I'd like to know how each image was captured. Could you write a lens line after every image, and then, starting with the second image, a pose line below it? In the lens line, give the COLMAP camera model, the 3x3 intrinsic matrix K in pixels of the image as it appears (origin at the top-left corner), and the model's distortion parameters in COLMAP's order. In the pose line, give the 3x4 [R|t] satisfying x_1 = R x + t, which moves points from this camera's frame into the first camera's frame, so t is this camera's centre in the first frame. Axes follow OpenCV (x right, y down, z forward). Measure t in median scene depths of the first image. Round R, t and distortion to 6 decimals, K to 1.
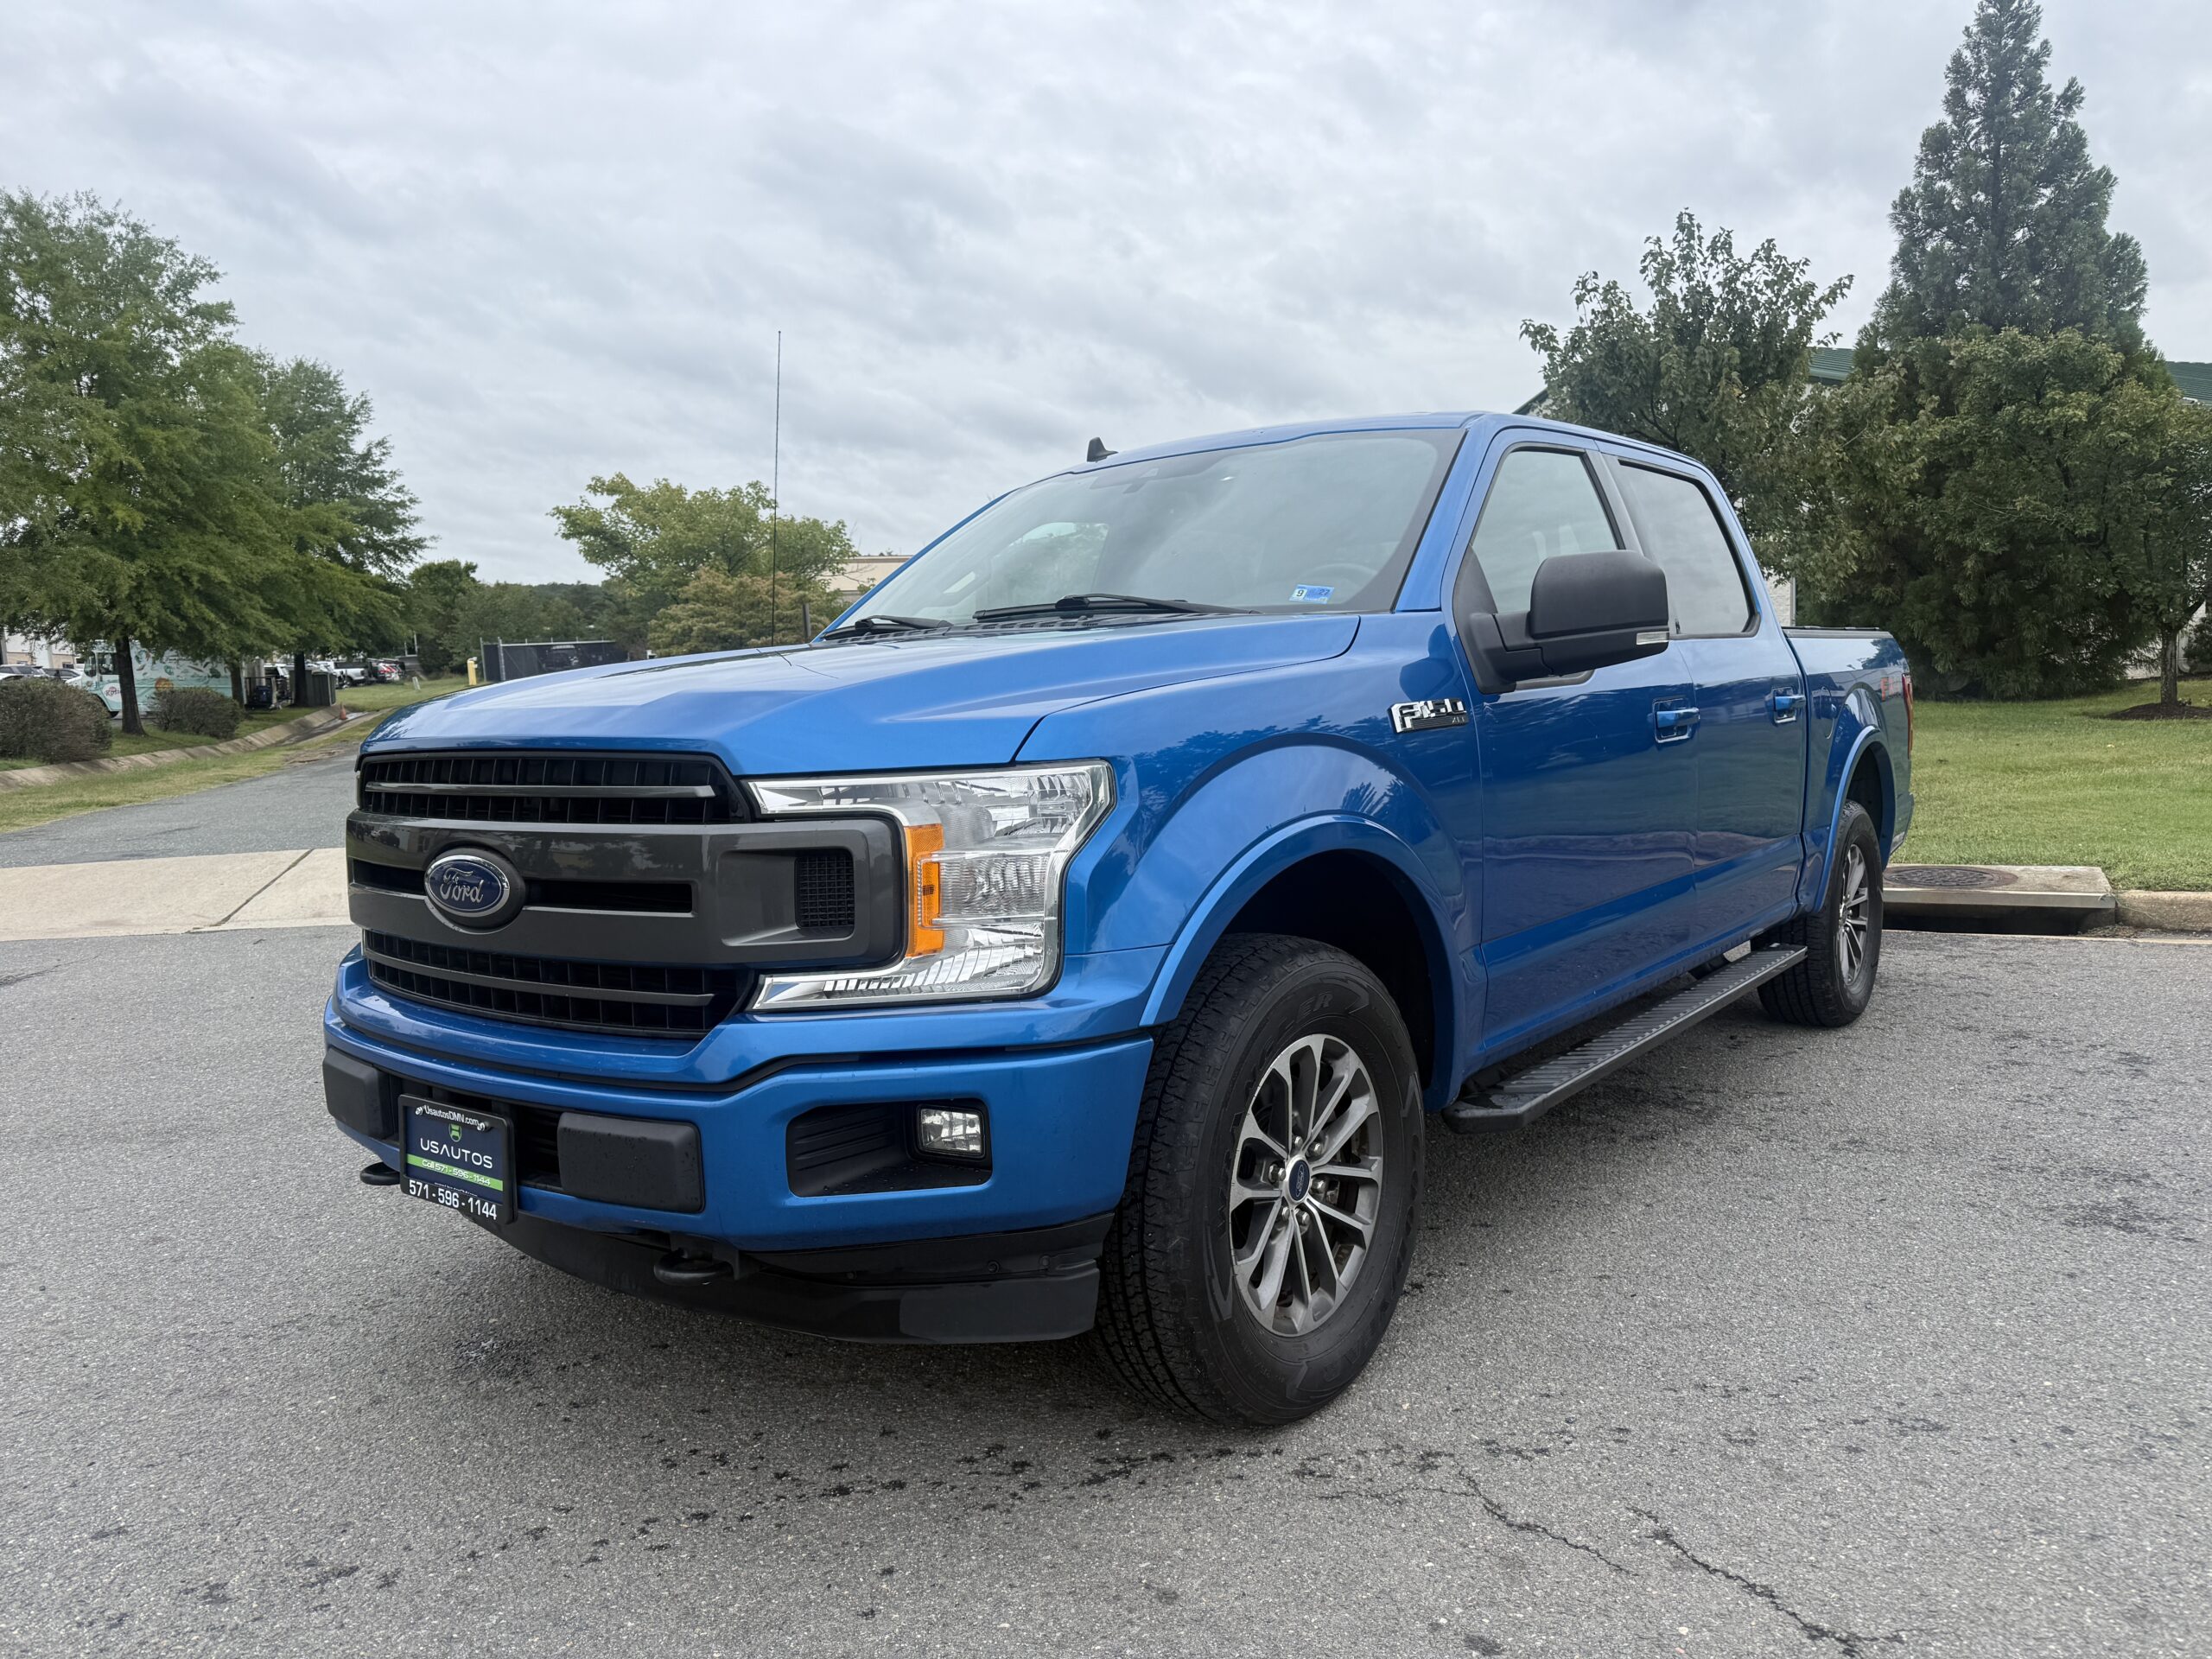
lens RADIAL K [[1592.1, 0, 1106.0], [0, 1592.1, 829.5], [0, 0, 1]] dist [-0.058946, 0.059427]
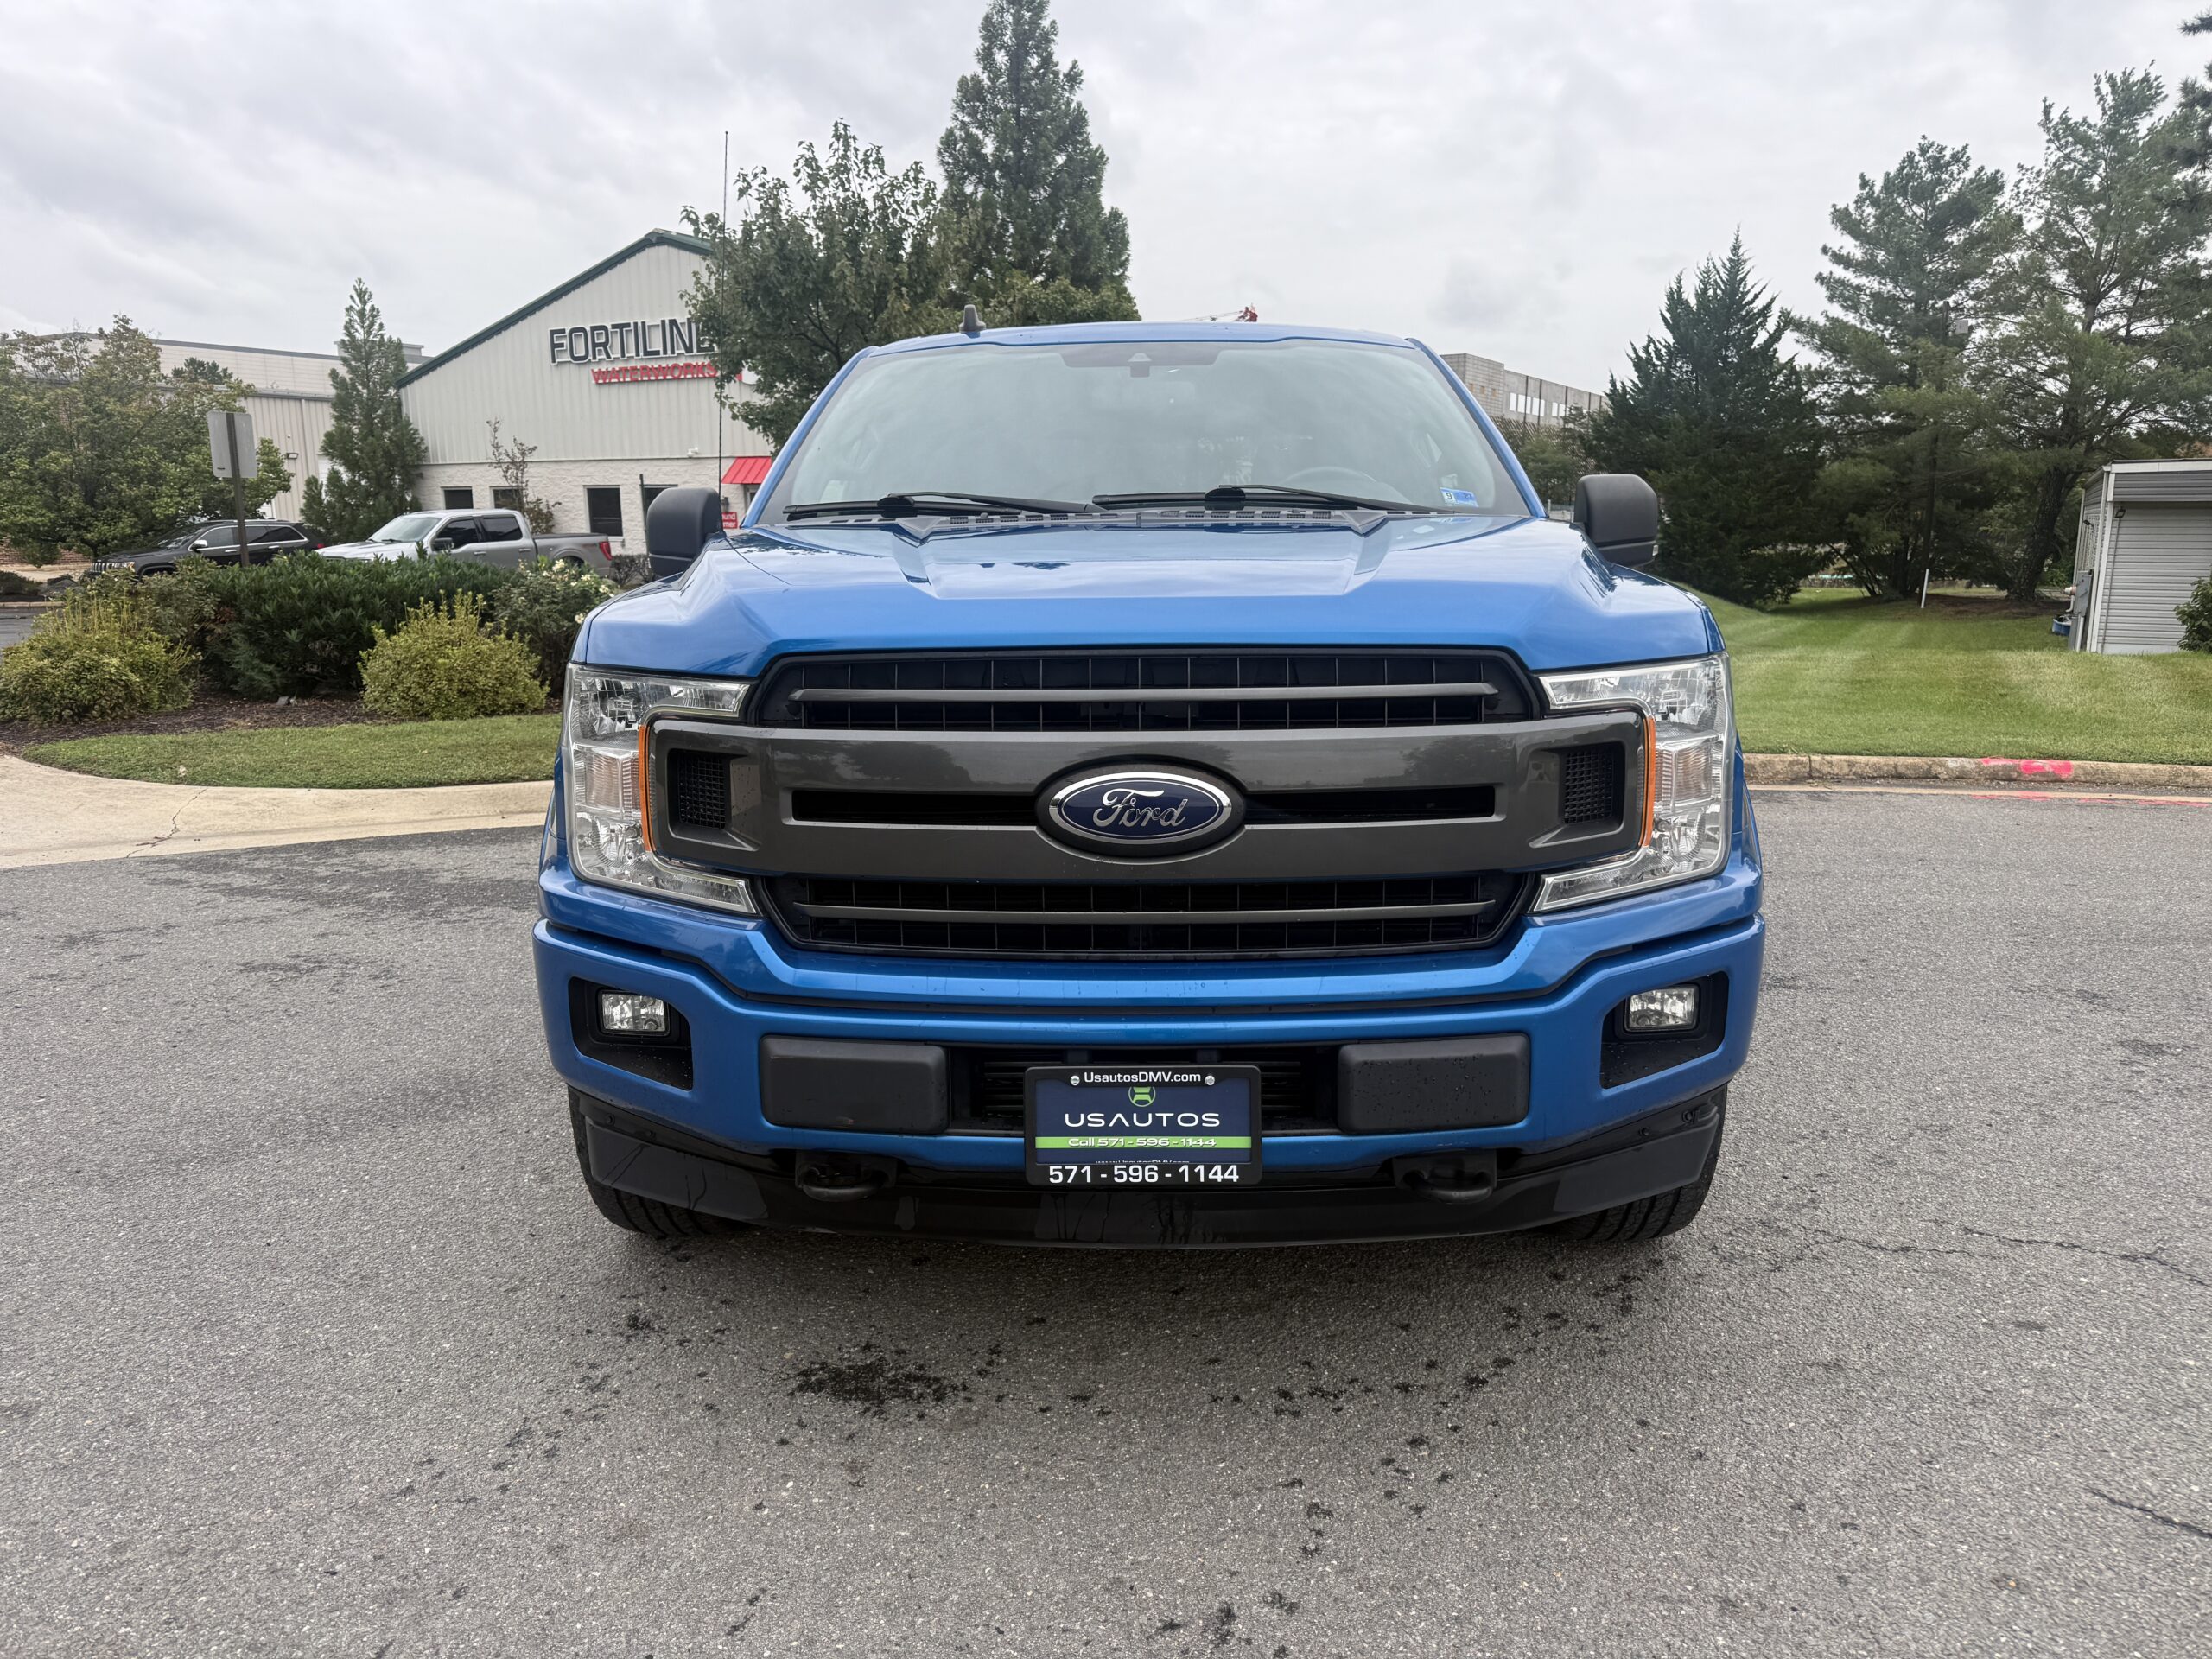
lens RADIAL K [[1559.3, 0, 1112.0], [0, 1559.3, 847.3], [0, 0, 1]] dist [0.029491, -0.046021]
pose [[0.808354, -0.067797, 0.584780, -0.122762], [0.022542, 0.996183, 0.084332, -0.001625], [-0.588265, -0.054988, 0.806797, 0.046141]]
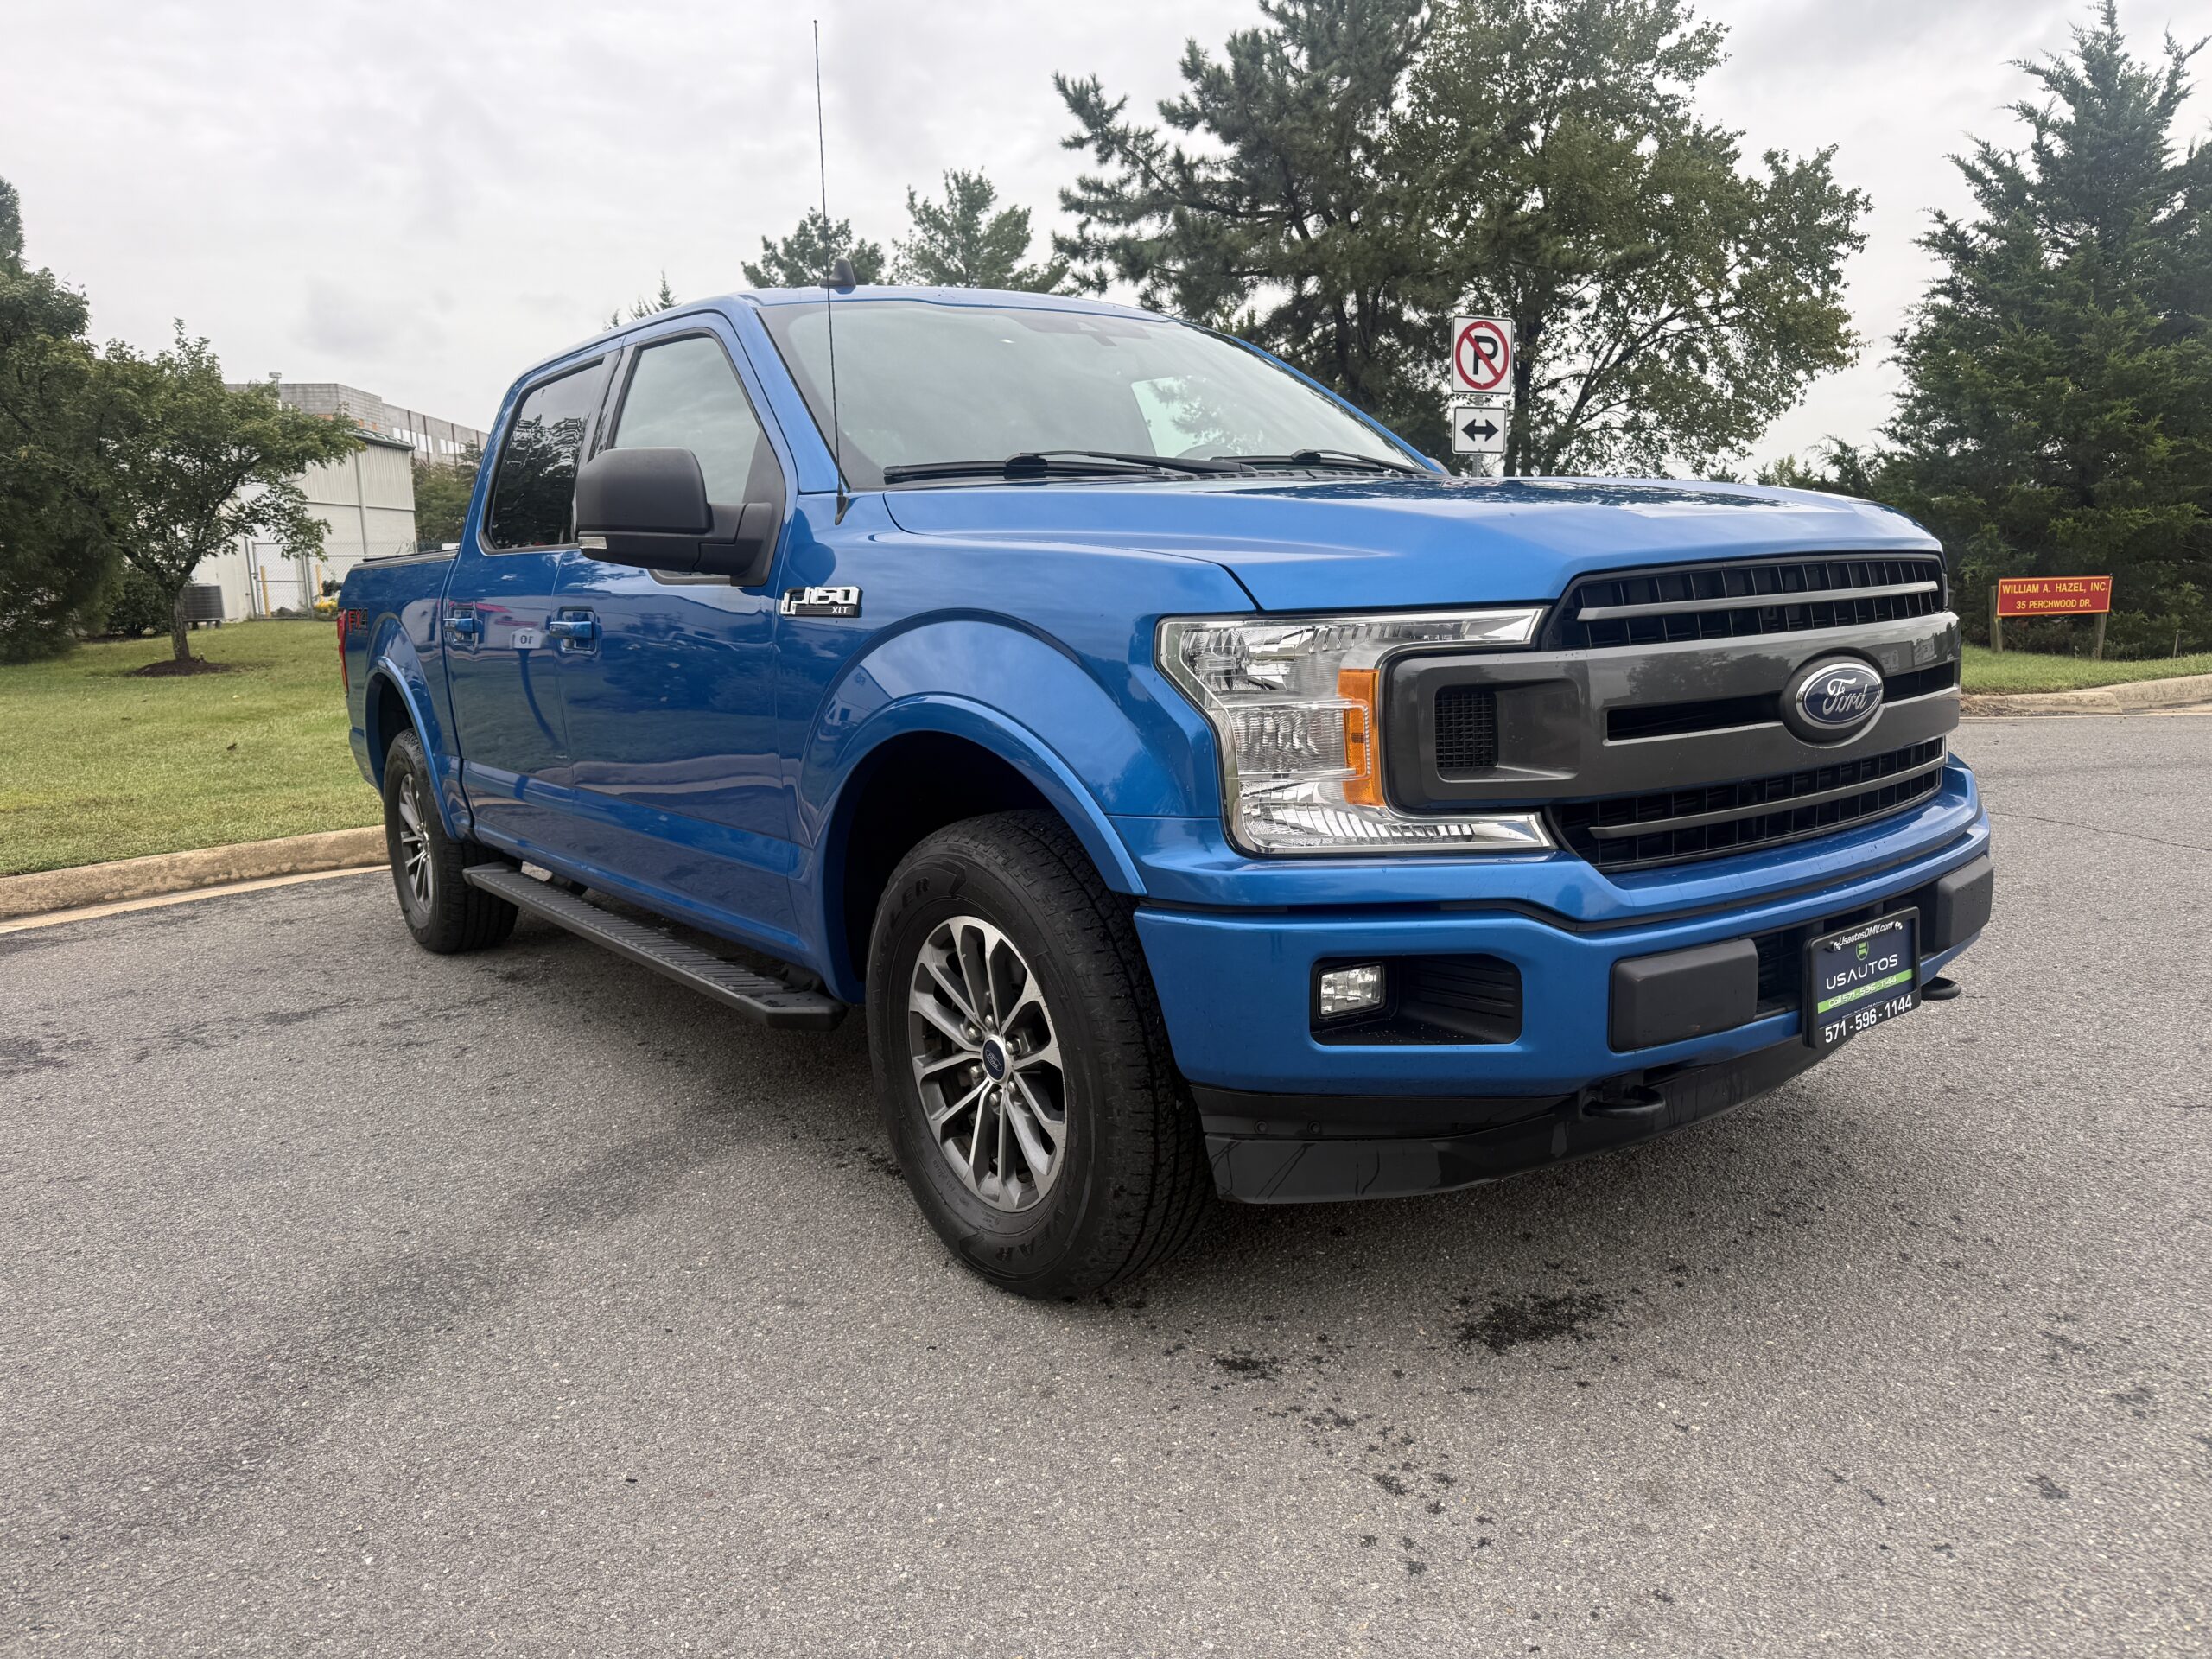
lens RADIAL K [[1559.3, 0, 1112.0], [0, 1559.3, 847.3], [0, 0, 1]] dist [0.029491, -0.046021]
pose [[0.268701, -0.131619, 0.954189, -0.196721], [0.110958, 0.988255, 0.105072, -0.002807], [-0.956811, 0.077642, 0.280149, 0.159708]]
